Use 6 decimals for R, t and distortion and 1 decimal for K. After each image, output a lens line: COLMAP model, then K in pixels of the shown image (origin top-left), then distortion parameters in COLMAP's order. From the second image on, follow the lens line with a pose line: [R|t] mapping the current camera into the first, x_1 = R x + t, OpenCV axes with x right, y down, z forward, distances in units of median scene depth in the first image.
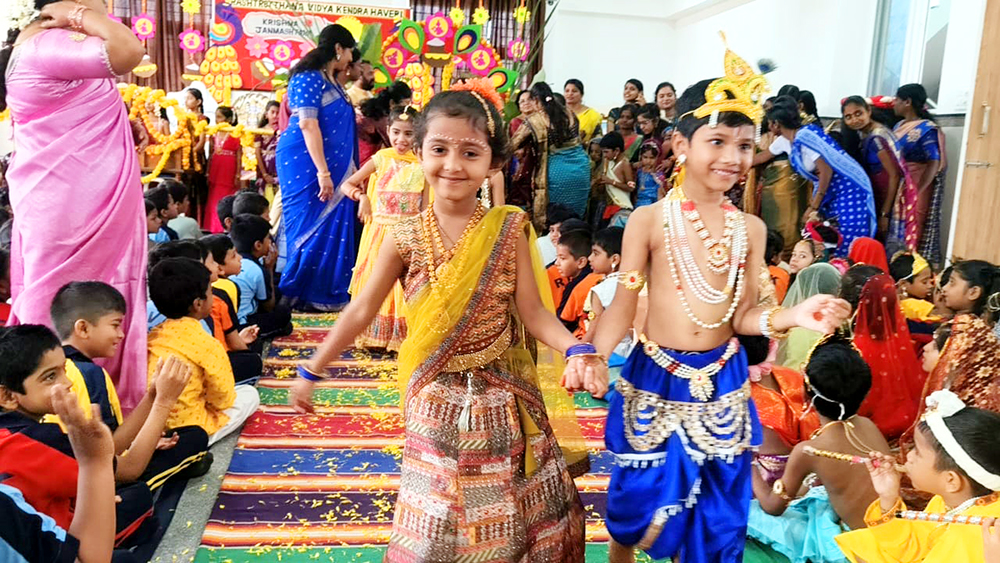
lens RADIAL K [[871.0, 0, 481.3], [0, 871.0, 281.5], [0, 0, 1]] dist [-0.013263, 0.044872]
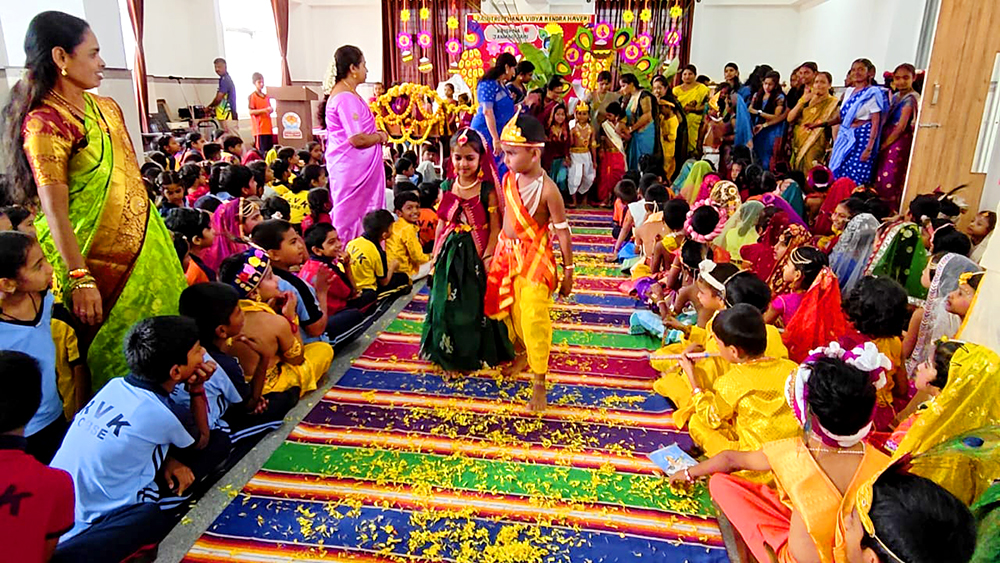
lens RADIAL K [[642.0, 0, 508.5], [0, 642.0, 272.8], [0, 0, 1]] dist [0.007043, -0.005787]
pose [[0.961731, 0.031430, -0.272188, 0.107576], [-0.001448, 0.993968, 0.109661, -0.002575], [0.273993, -0.105071, 0.955975, -0.138844]]
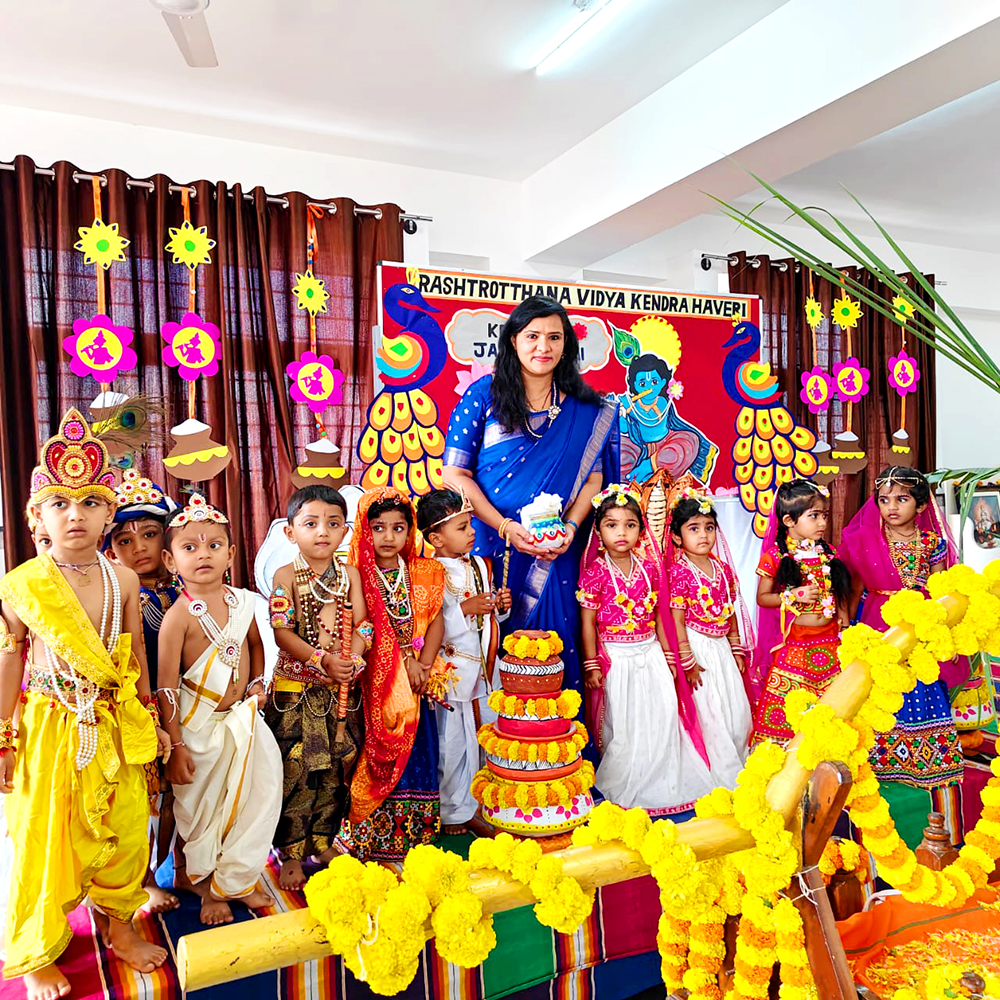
lens RADIAL K [[957.1, 0, 507.7], [0, 957.1, 492.9], [0, 0, 1]] dist [0.034091, 0.000000]
pose [[0.933987, -0.079501, 0.348349, -0.505409], [0.128579, 0.984403, -0.120079, -0.202971], [-0.333369, 0.156942, 0.929642, 0.713685]]
